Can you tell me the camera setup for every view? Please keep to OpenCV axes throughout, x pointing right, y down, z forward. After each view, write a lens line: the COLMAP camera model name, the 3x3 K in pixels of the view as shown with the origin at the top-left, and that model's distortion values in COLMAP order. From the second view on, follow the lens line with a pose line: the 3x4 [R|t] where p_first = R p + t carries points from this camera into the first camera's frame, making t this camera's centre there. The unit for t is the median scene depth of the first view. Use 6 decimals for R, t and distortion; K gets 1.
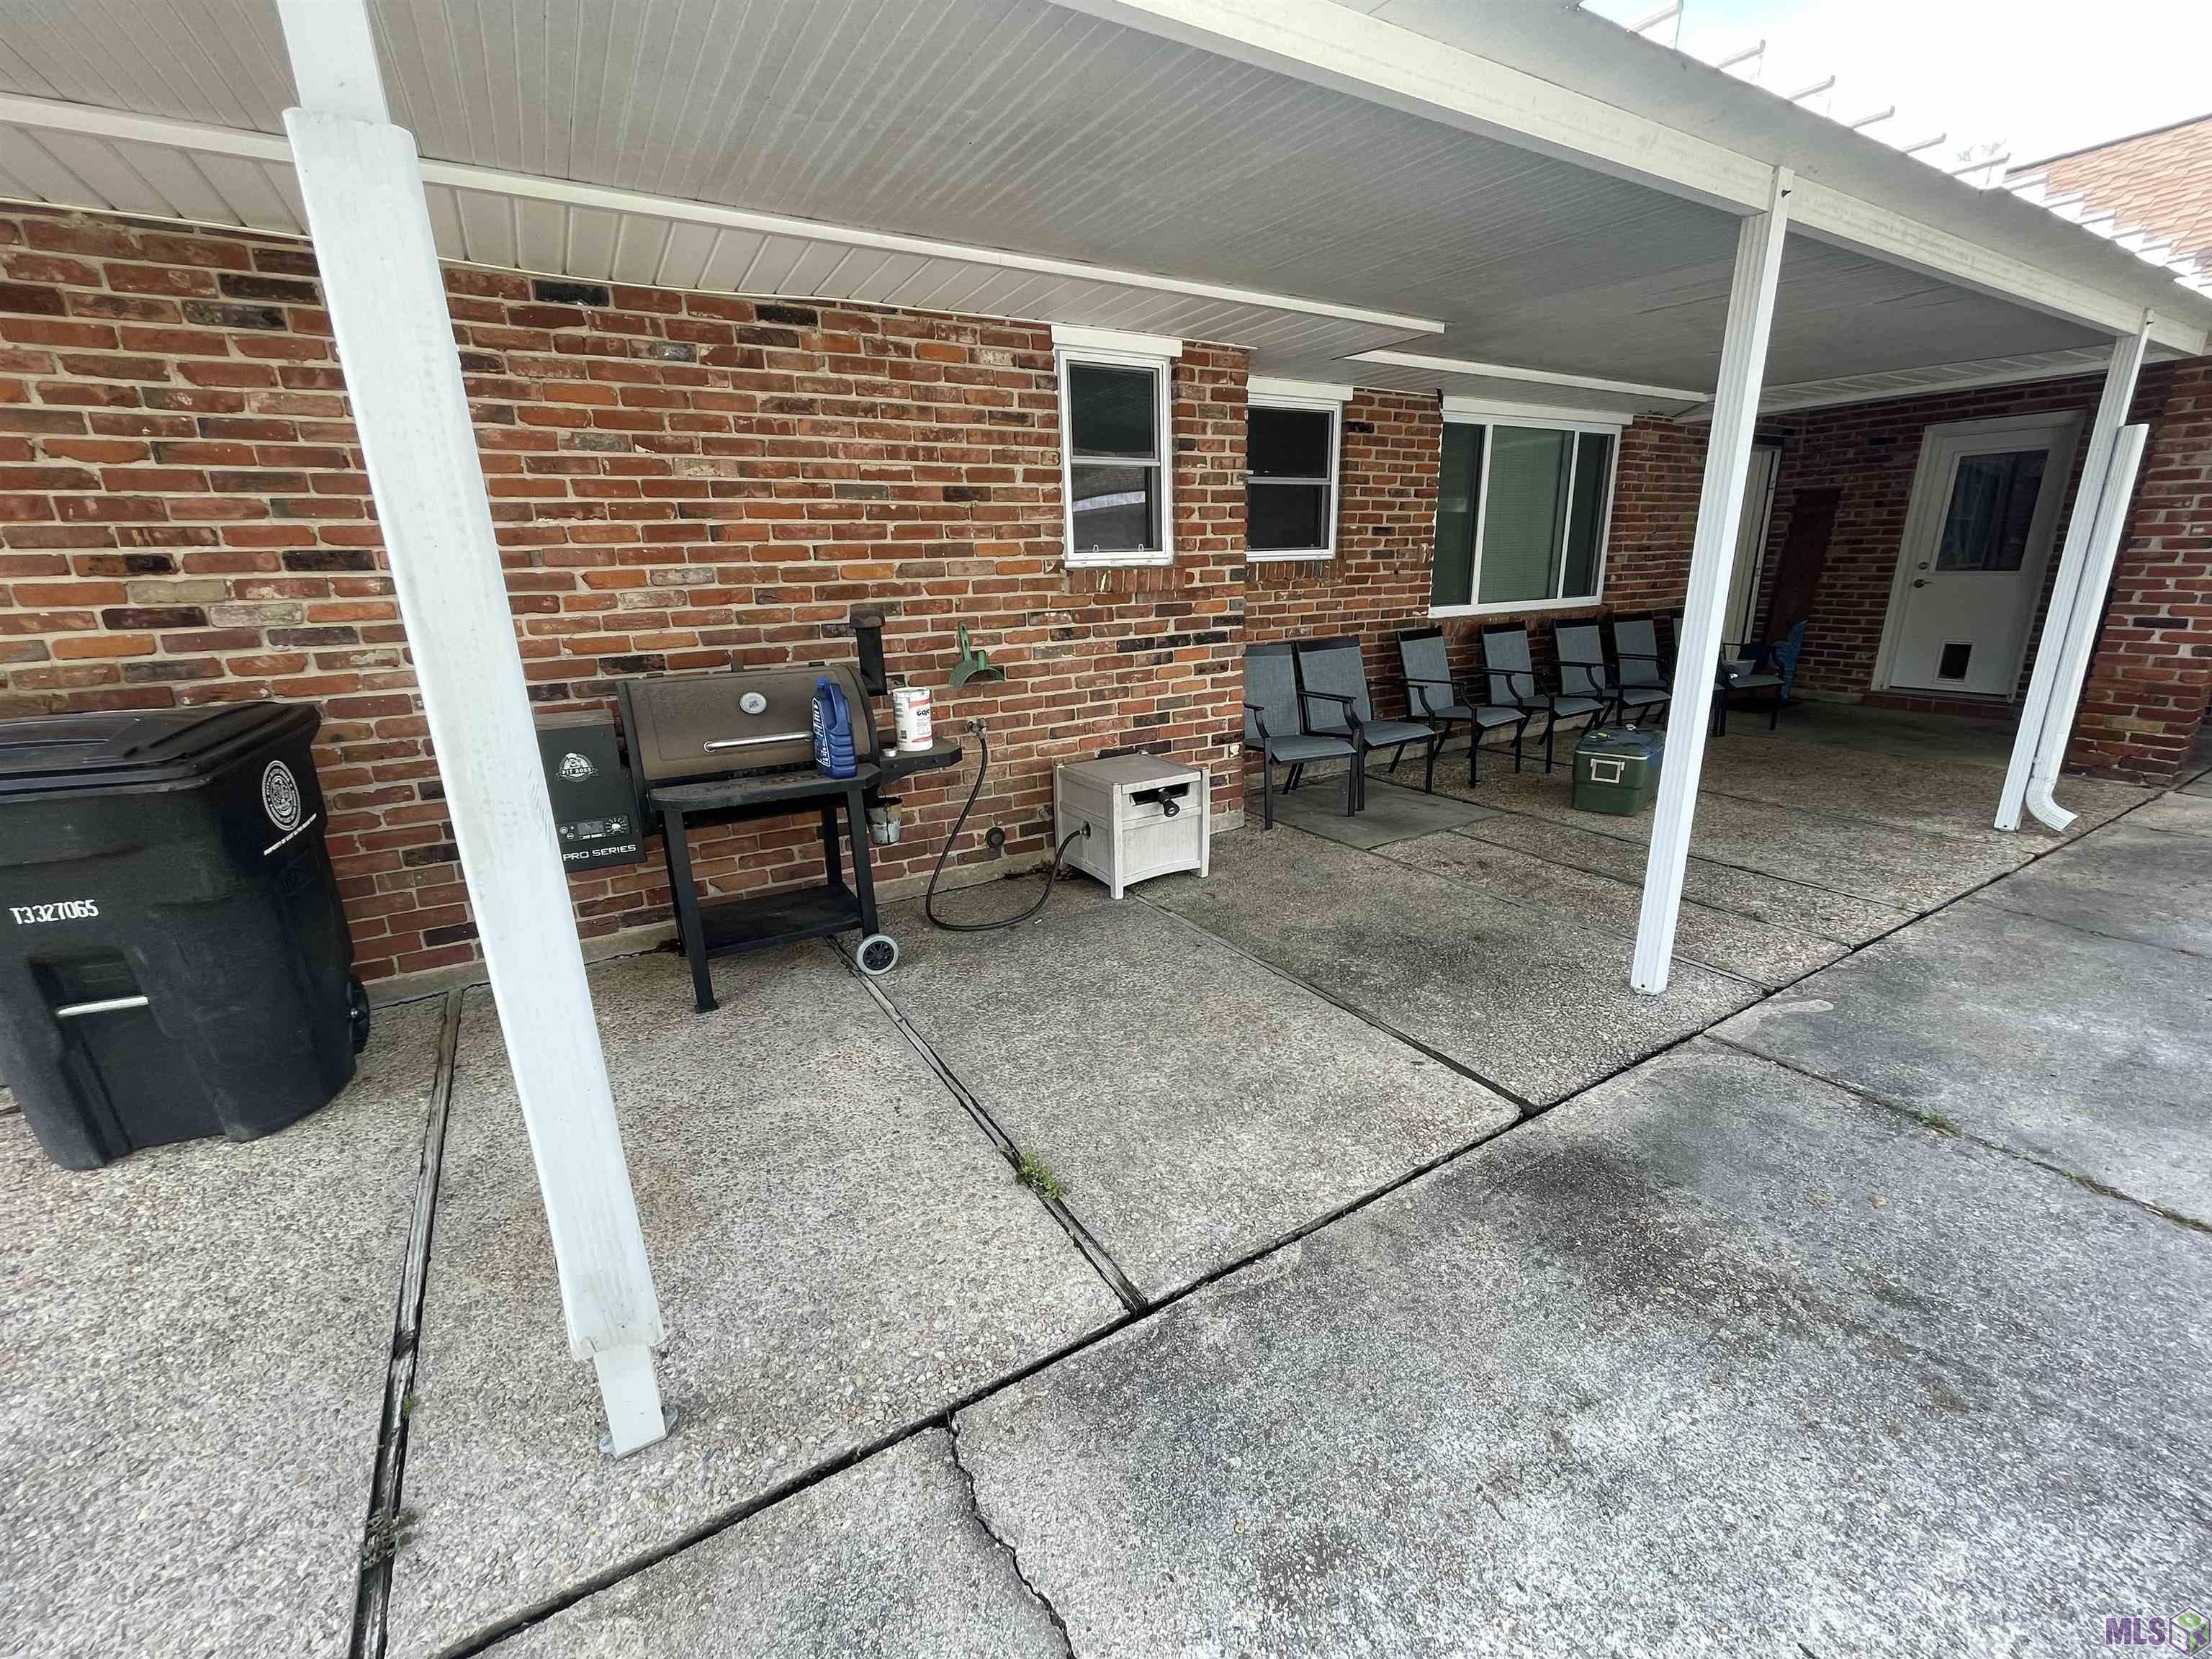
lens RADIAL K [[908.1, 0, 1106.0], [0, 908.1, 829.5], [0, 0, 1]] dist [-0.000186, -0.000922]
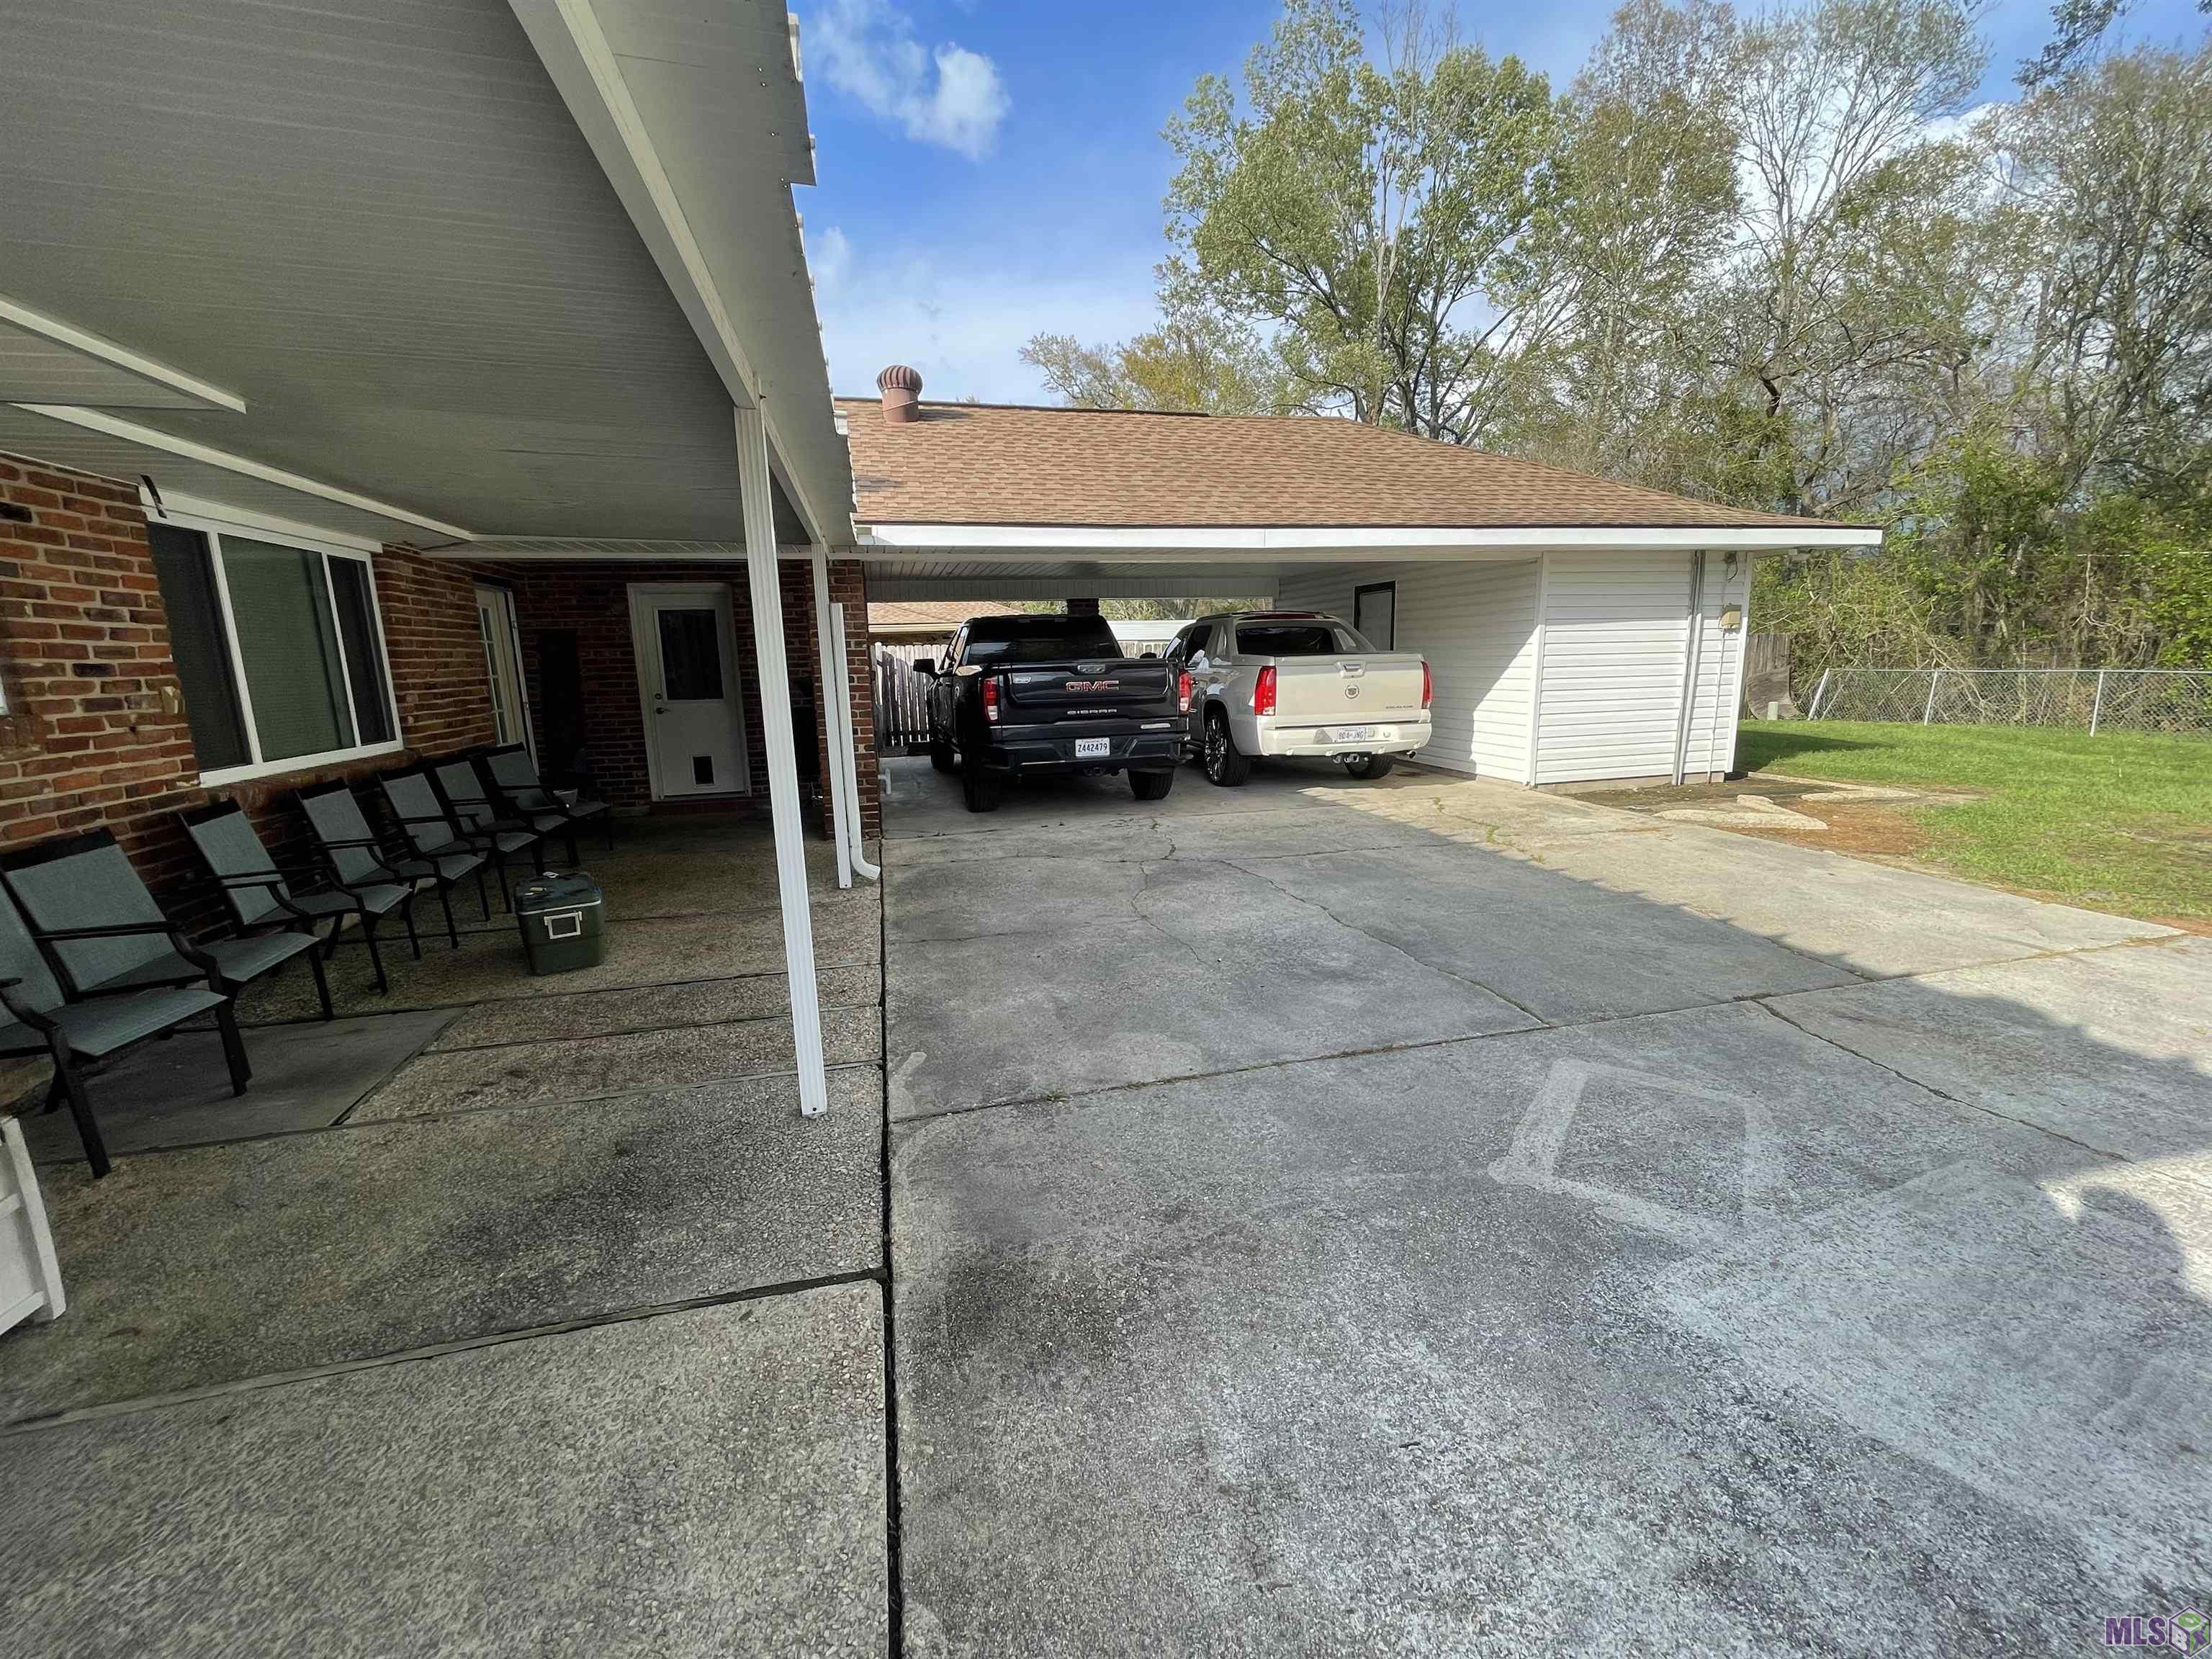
lens RADIAL K [[908.1, 0, 1106.0], [0, 908.1, 829.5], [0, 0, 1]] dist [-0.000186, -0.000922]
pose [[0.287584, -0.163733, 0.943656, -0.151719], [0.287267, 0.954661, 0.078097, -0.075844], [-0.913659, 0.248622, 0.321580, 0.190740]]
